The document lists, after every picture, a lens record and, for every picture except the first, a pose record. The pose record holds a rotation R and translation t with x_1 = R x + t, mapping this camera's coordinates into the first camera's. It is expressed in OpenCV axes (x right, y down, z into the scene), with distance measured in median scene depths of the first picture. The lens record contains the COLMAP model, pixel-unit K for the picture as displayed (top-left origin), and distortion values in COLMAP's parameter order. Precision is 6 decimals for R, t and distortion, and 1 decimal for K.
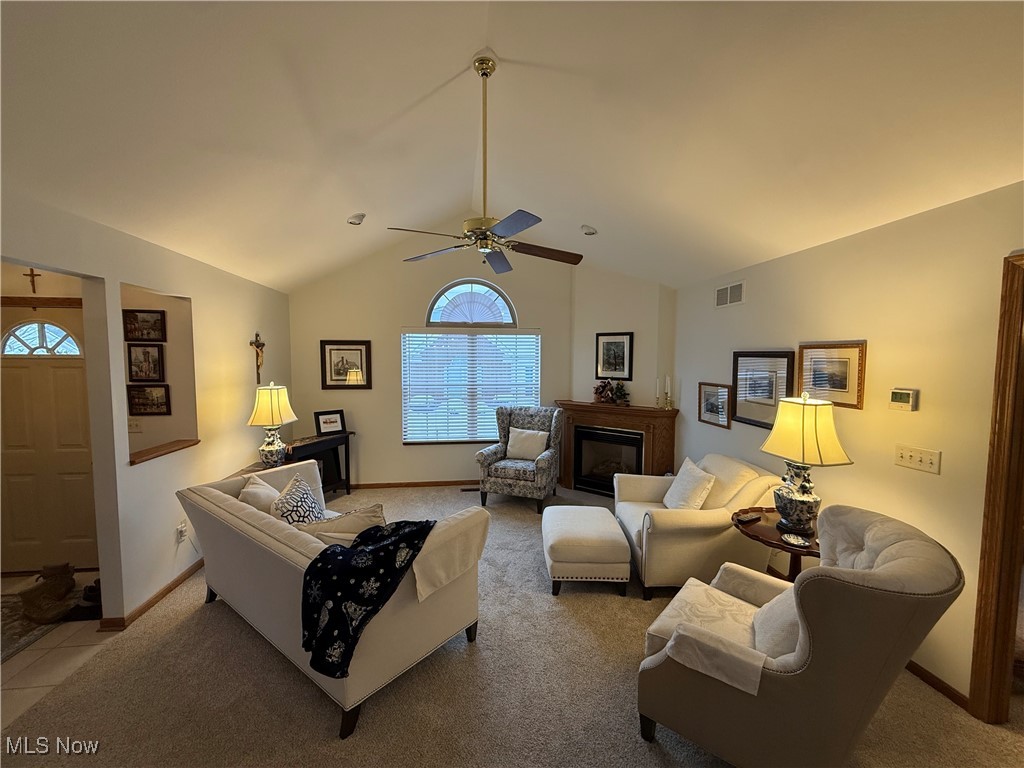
lens RADIAL K [[404.9, 0, 510.8], [0, 404.9, 384.2], [0, 0, 1]] dist [0.000312, -0.000325]
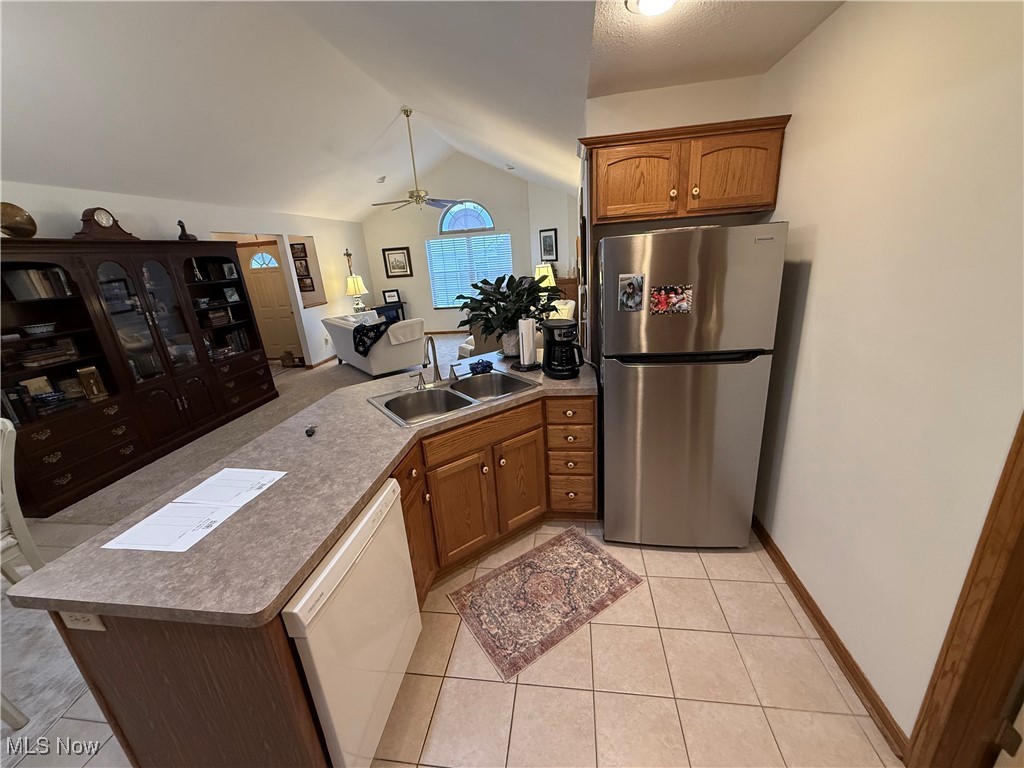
lens RADIAL K [[404.9, 0, 510.8], [0, 404.9, 384.2], [0, 0, 1]] dist [0.000312, -0.000325]
pose [[0.961531, 0.015141, -0.274279, 0.569458], [0.056464, 0.966265, 0.251283, 0.048639], [0.268831, -0.257103, 0.928239, -0.636438]]
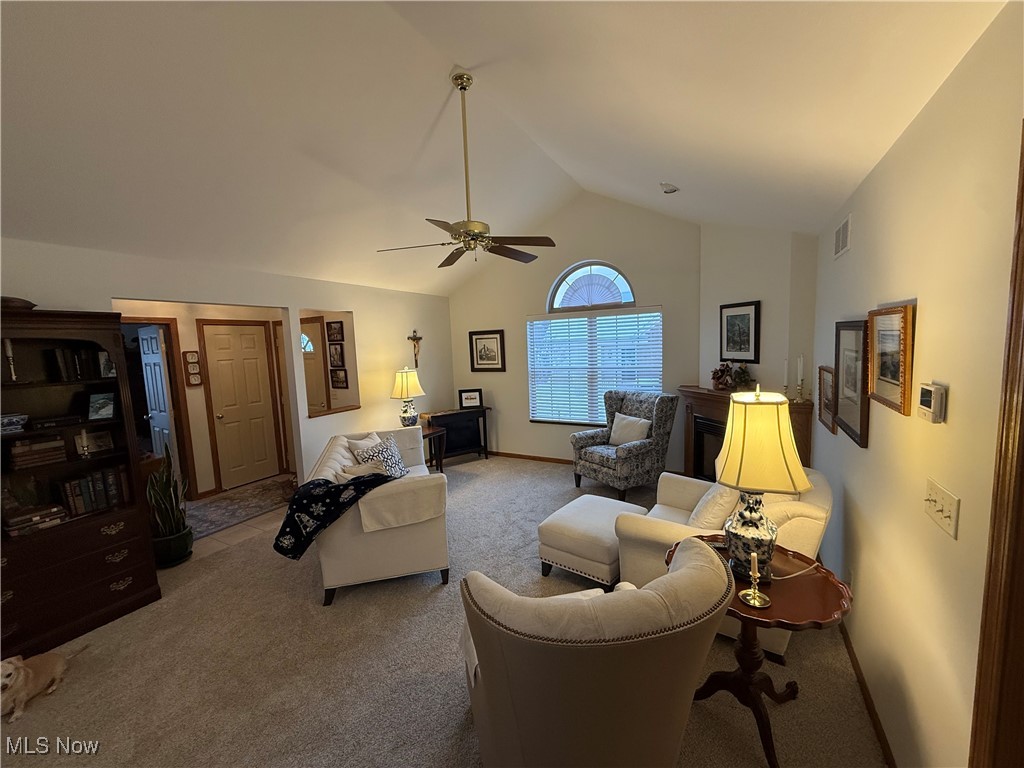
lens RADIAL K [[404.9, 0, 510.8], [0, 404.9, 384.2], [0, 0, 1]] dist [0.000312, -0.000325]
pose [[0.804070, 0.024649, -0.594023, 0.383920], [0.004636, 0.998850, 0.047723, -0.007911], [0.594516, -0.041127, 0.803031, 0.087204]]
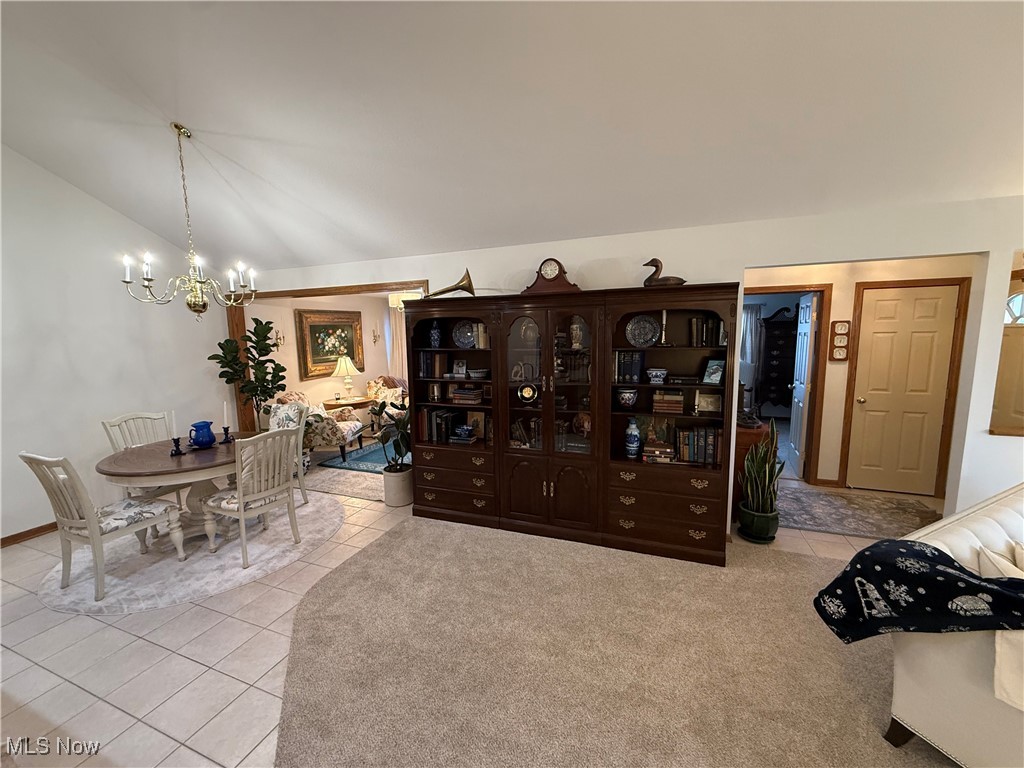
lens RADIAL K [[404.9, 0, 510.8], [0, 404.9, 384.2], [0, 0, 1]] dist [0.000312, -0.000325]
pose [[-0.477628, 0.117311, -0.870695, 0.270538], [-0.040309, 0.987076, 0.155103, -0.017094], [0.877637, 0.109178, -0.466727, 0.218738]]
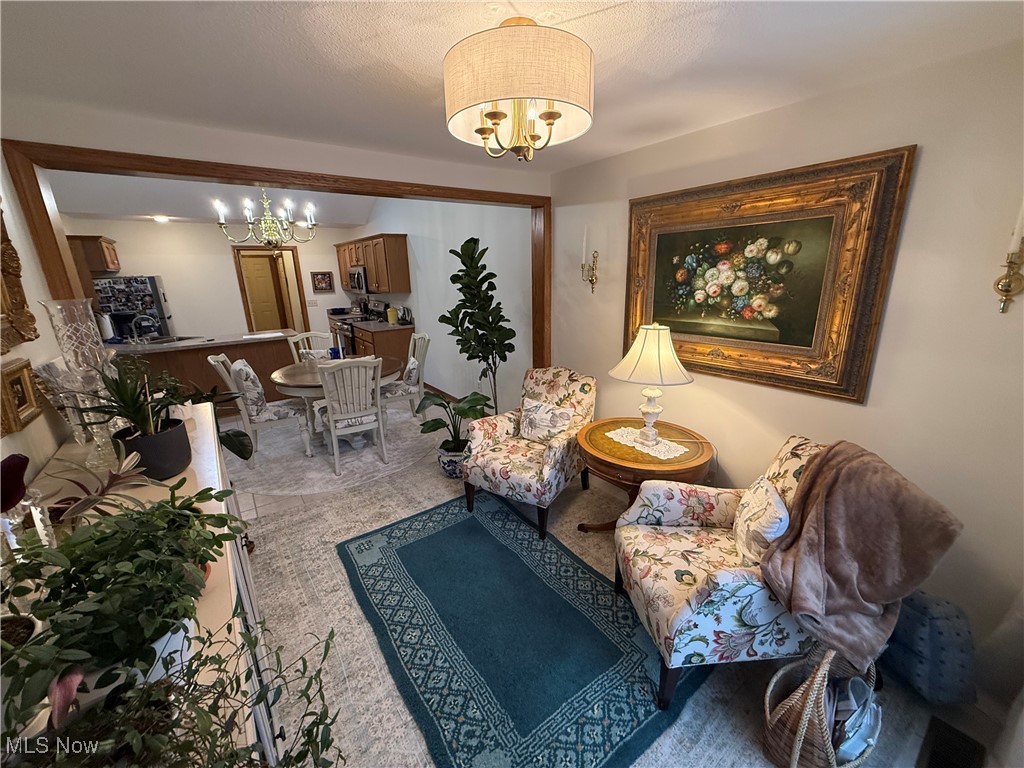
lens RADIAL K [[404.9, 0, 510.8], [0, 404.9, 384.2], [0, 0, 1]] dist [0.000312, -0.000325]
pose [[-0.482734, -0.233556, 0.844049, -0.972691], [0.075847, 0.949012, 0.305978, 0.031413], [-0.872476, 0.211725, -0.440406, -0.525637]]
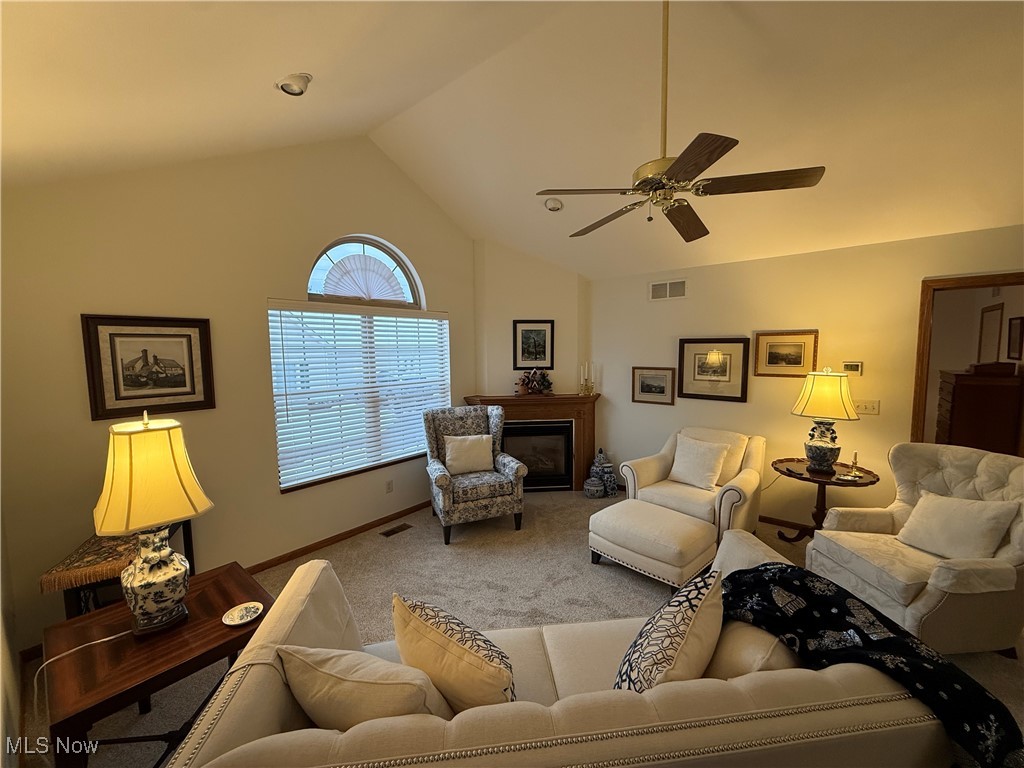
lens RADIAL K [[404.9, 0, 510.8], [0, 404.9, 384.2], [0, 0, 1]] dist [0.000312, -0.000325]
pose [[0.732654, -0.072557, 0.676723, -0.453403], [0.059826, 0.997318, 0.042161, -0.020819], [-0.677967, 0.009596, 0.735030, 0.349333]]
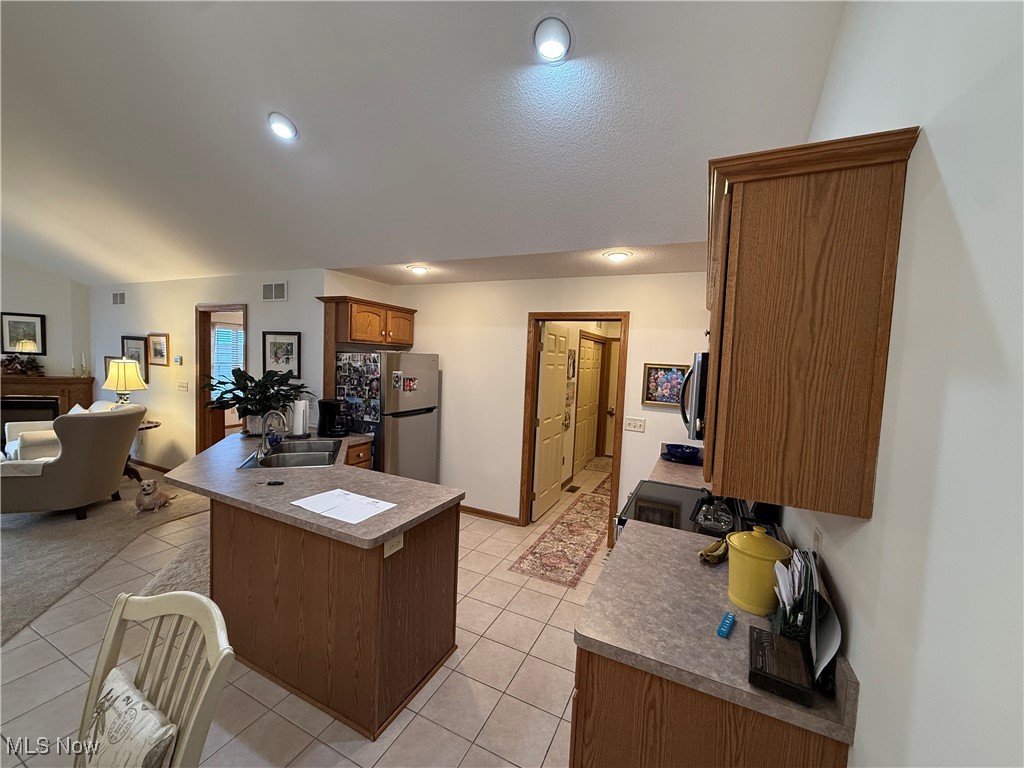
lens RADIAL K [[404.9, 0, 510.8], [0, 404.9, 384.2], [0, 0, 1]] dist [0.000312, -0.000325]
pose [[0.541894, -0.032337, 0.839824, 0.035157], [0.009719, 0.999434, 0.032212, 0.052322], [-0.840391, -0.009293, 0.541902, -0.823269]]
